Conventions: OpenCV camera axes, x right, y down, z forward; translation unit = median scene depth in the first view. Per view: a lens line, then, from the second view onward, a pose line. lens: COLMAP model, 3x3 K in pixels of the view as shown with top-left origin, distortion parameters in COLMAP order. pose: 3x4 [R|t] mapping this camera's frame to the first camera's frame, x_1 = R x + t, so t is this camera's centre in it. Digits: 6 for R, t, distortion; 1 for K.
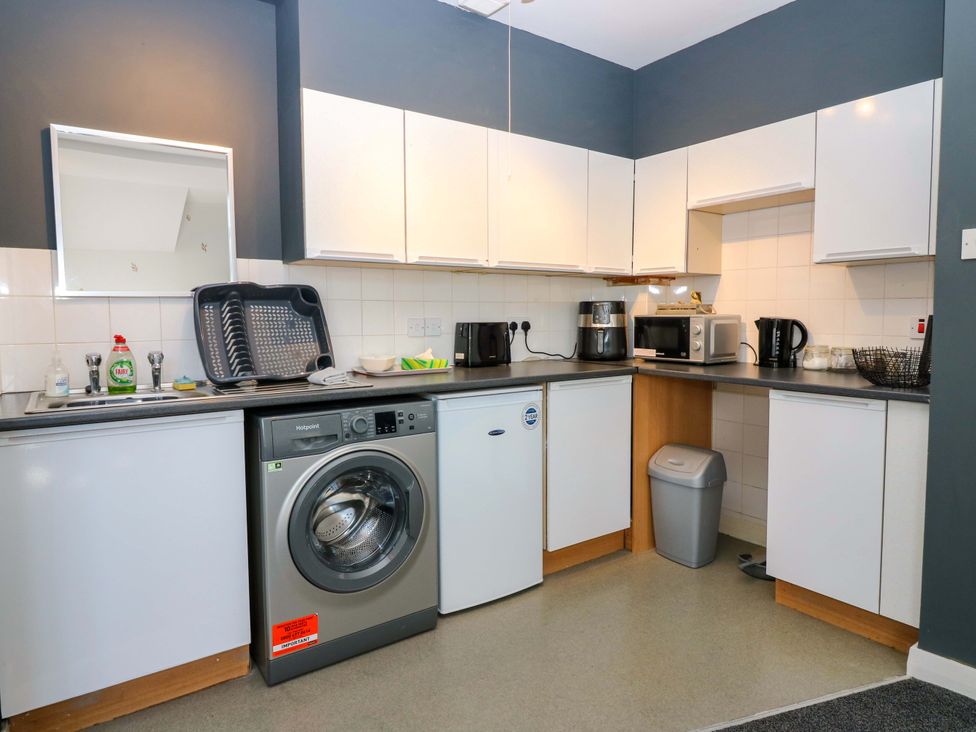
lens RADIAL K [[602.2, 0, 489.7], [0, 602.2, 353.4], [0, 0, 1]] dist [-0.000818, -0.001424]
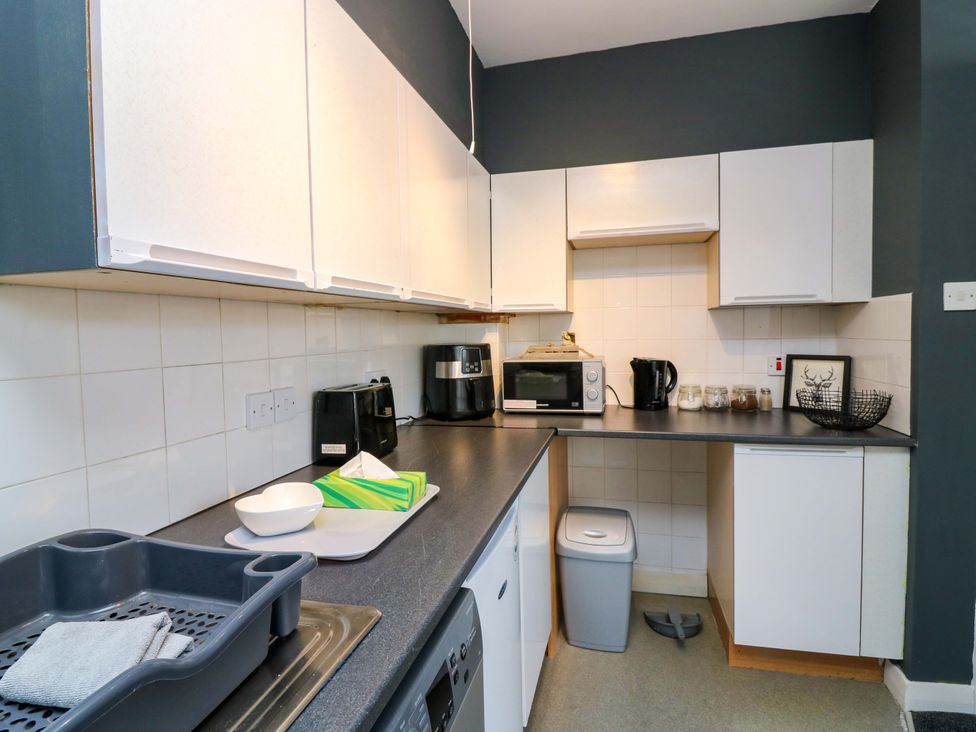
lens RADIAL K [[510.6, 0, 492.7], [0, 510.6, 354.9], [0, 0, 1]] dist [0.002019, -0.016190]
pose [[0.763191, -0.043217, 0.644726, -0.250530], [0.060110, 0.998183, -0.004245, -0.075913], [-0.643371, 0.041995, 0.764402, 0.518637]]
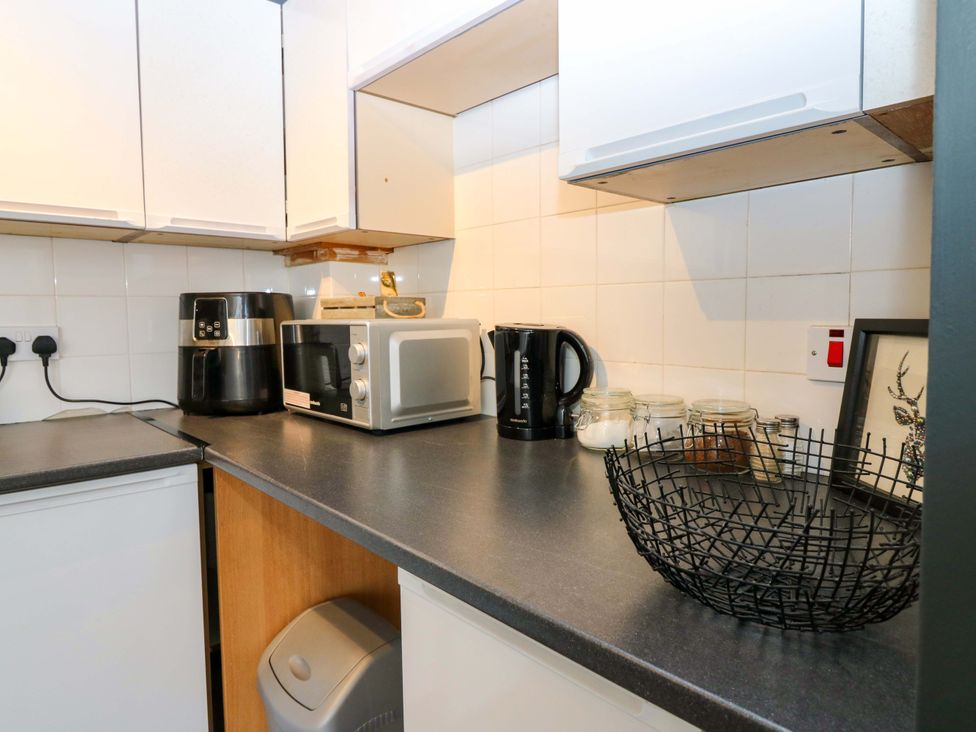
lens RADIAL K [[602.2, 0, 489.7], [0, 602.2, 353.4], [0, 0, 1]] dist [-0.000818, -0.001424]
pose [[0.993192, -0.012980, 0.115767, 0.387782], [0.013483, 0.999903, -0.003563, -0.036879], [-0.115709, 0.005099, 0.993270, 0.550527]]
